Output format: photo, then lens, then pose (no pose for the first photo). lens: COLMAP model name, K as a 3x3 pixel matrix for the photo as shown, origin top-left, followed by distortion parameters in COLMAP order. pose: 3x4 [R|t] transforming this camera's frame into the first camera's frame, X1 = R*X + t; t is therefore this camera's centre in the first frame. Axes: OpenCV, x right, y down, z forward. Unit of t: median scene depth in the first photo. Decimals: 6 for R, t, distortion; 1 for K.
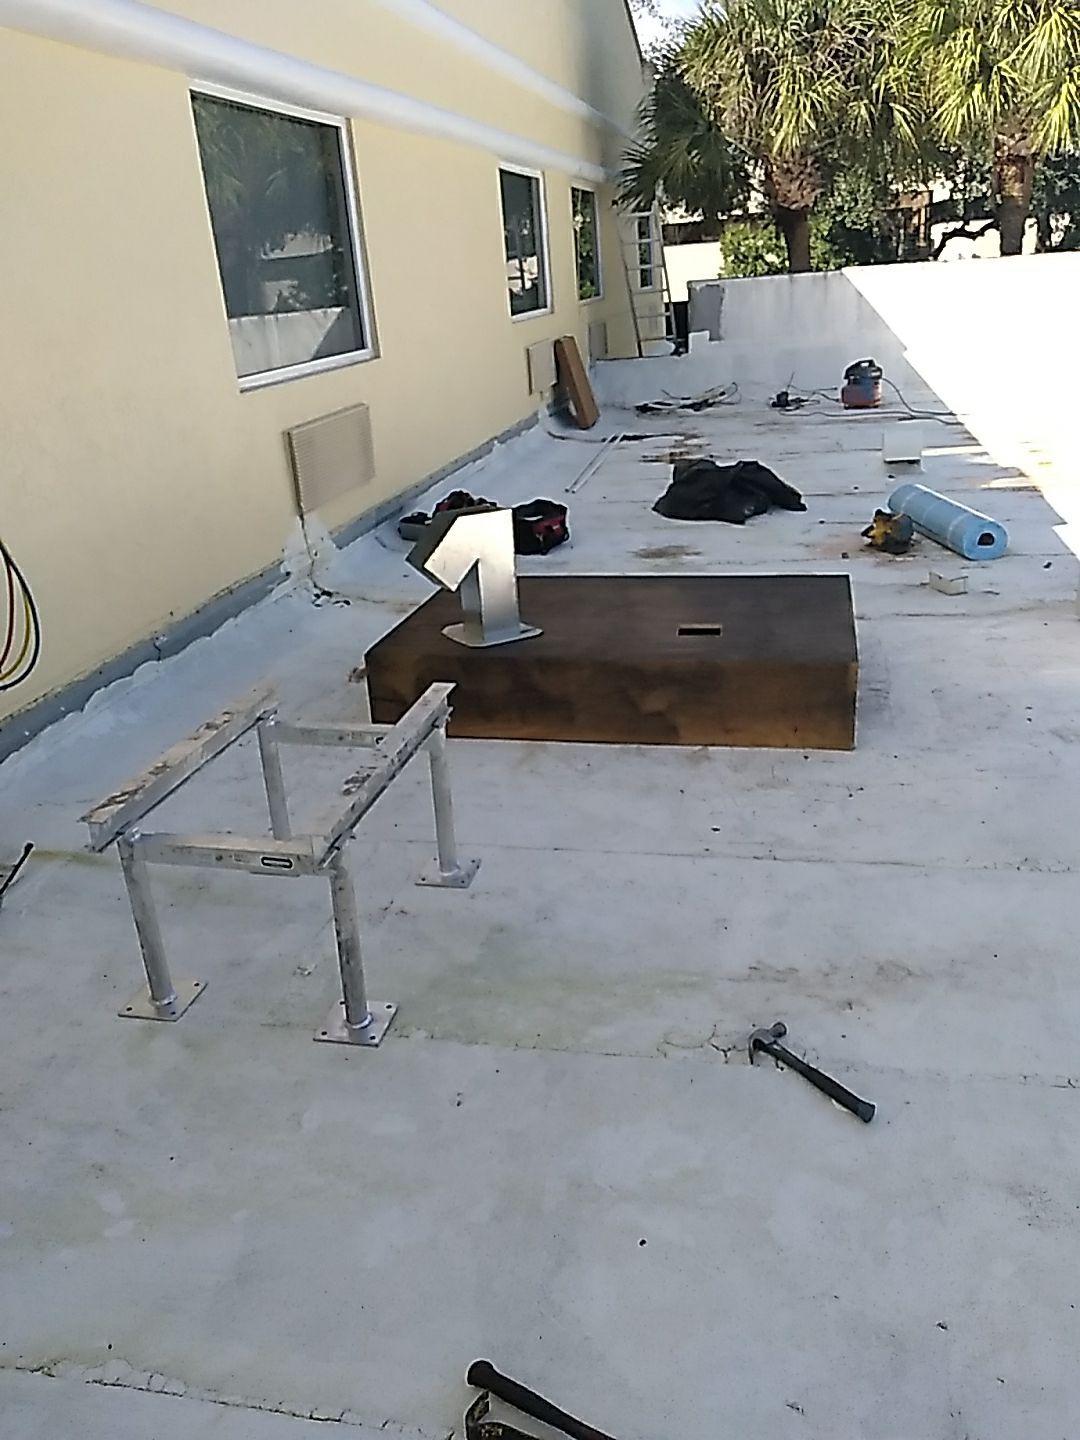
lens RADIAL K [[1146.7, 0, 540.0], [0, 1146.7, 720.0], [0, 0, 1]] dist [0.064590, -0.142138]
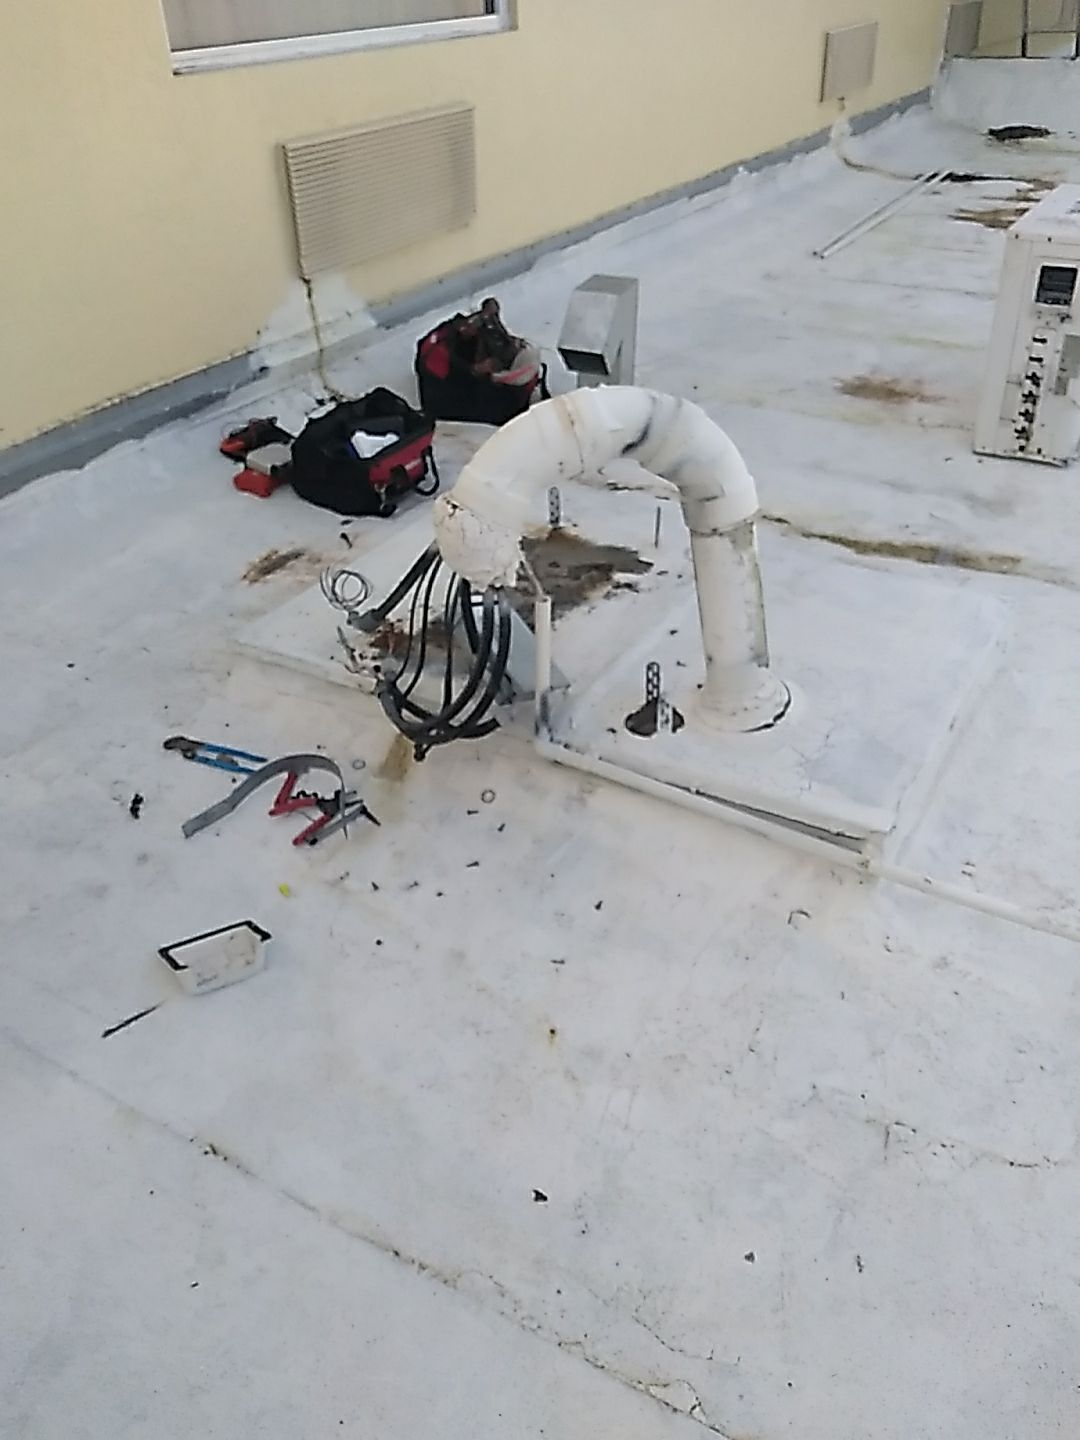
lens RADIAL K [[1201.7, 0, 540.0], [0, 1201.7, 720.0], [0, 0, 1]] dist [-0.034226, 0.000784]
pose [[0.952420, 0.197342, -0.232275, 0.108953], [-0.141903, 0.961560, 0.235085, -0.094824], [0.269738, -0.190940, 0.943813, 0.283368]]
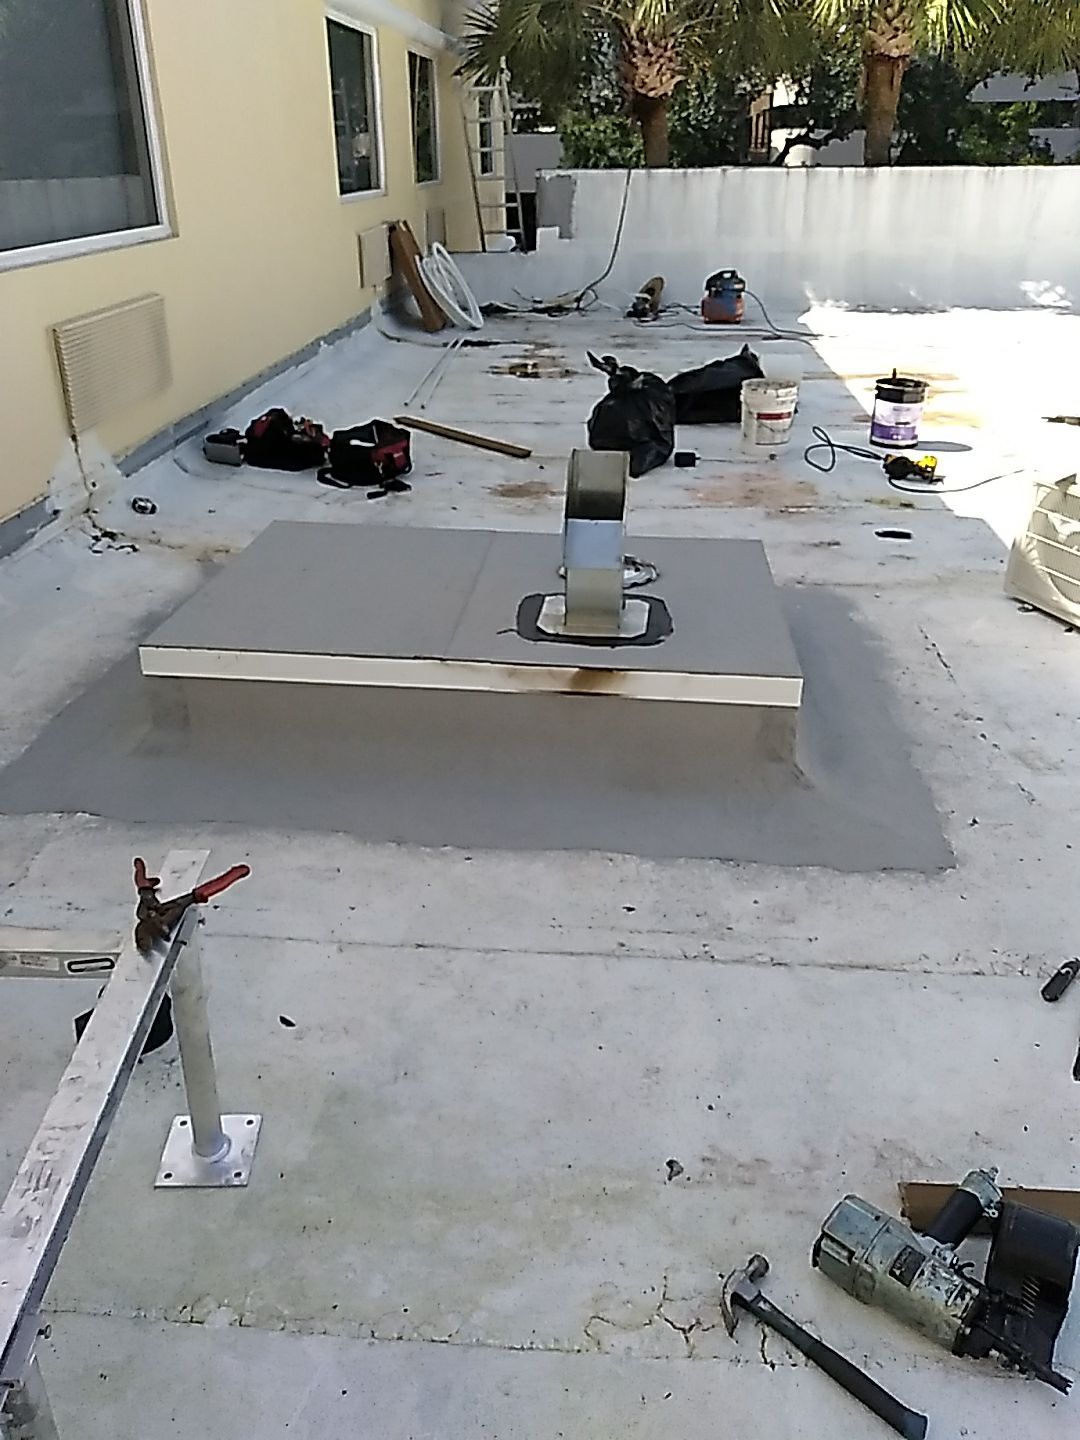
lens RADIAL K [[1161.5, 0, 540.0], [0, 1161.5, 720.0], [0, 0, 1]] dist [-0.009886, -0.011997]
pose [[0.988825, -0.000146, 0.149082, -0.008724], [-0.012005, 0.996674, 0.080608, -0.043411], [-0.148597, -0.081497, 0.985534, 0.131954]]
